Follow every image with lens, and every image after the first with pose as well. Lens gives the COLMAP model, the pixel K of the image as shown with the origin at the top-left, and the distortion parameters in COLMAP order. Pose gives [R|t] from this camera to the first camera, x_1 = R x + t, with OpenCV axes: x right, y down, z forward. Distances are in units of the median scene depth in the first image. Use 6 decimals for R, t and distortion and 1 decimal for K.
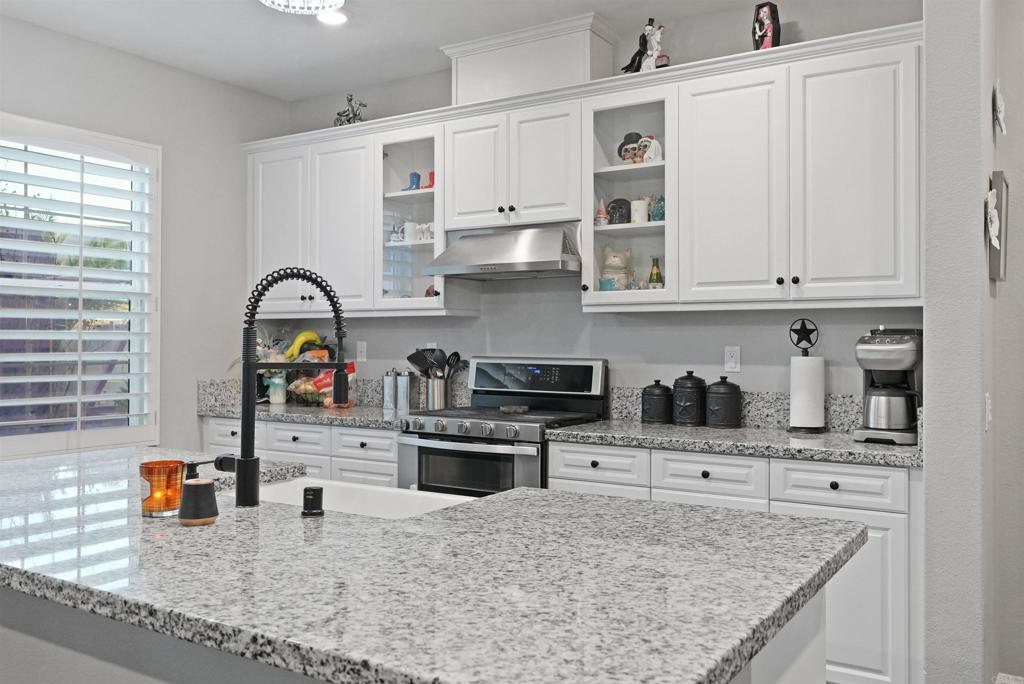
lens RADIAL K [[863.7, 0, 512.0], [0, 863.7, 342.0], [0, 0, 1]] dist [0.000482, -0.002123]
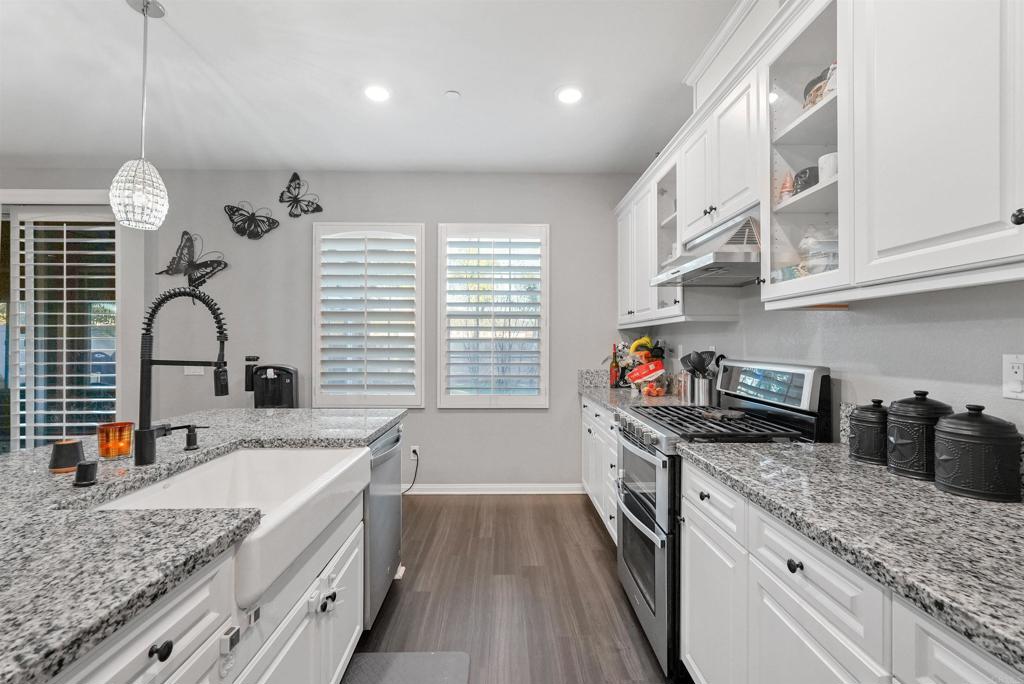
lens RADIAL K [[455.9, 0, 512.0], [0, 455.9, 342.0], [0, 0, 1]] dist [-0.001255, 0.000323]
pose [[0.554233, -0.003079, -0.832356, 0.317349], [-0.003031, 0.999979, -0.005717, -0.000219], [0.832356, 0.005692, 0.554212, 0.551713]]
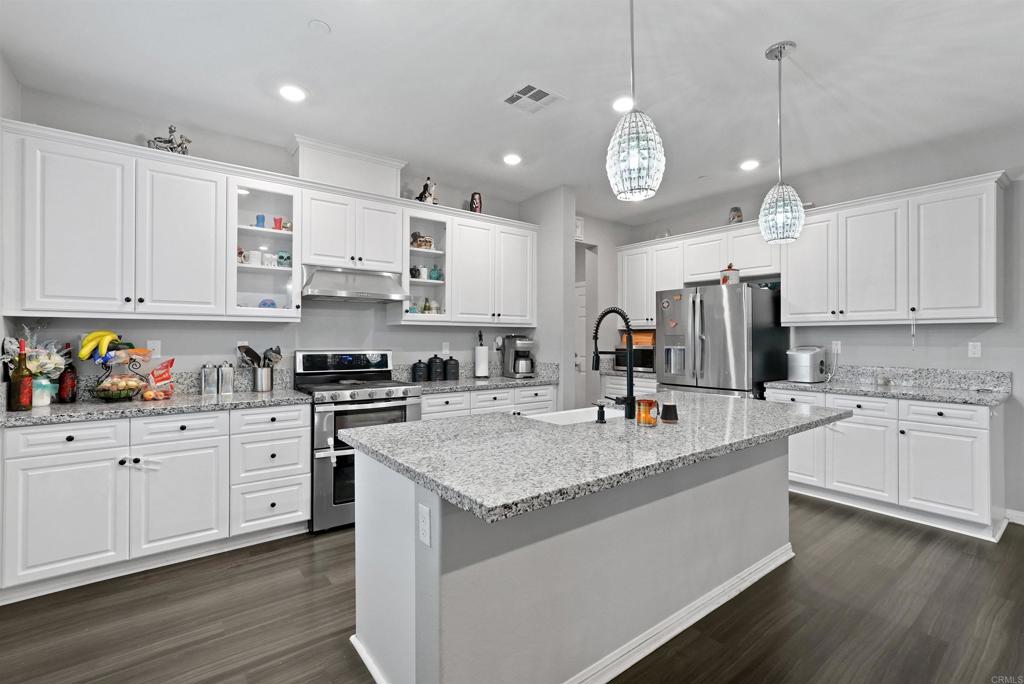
lens RADIAL K [[455.9, 0, 512.0], [0, 455.9, 342.0], [0, 0, 1]] dist [-0.001255, 0.000323]
pose [[0.348620, -0.006068, 0.937245, -0.745836], [-0.000436, 0.999978, 0.006636, -0.003393], [-0.937264, -0.002722, 0.348610, 0.449093]]
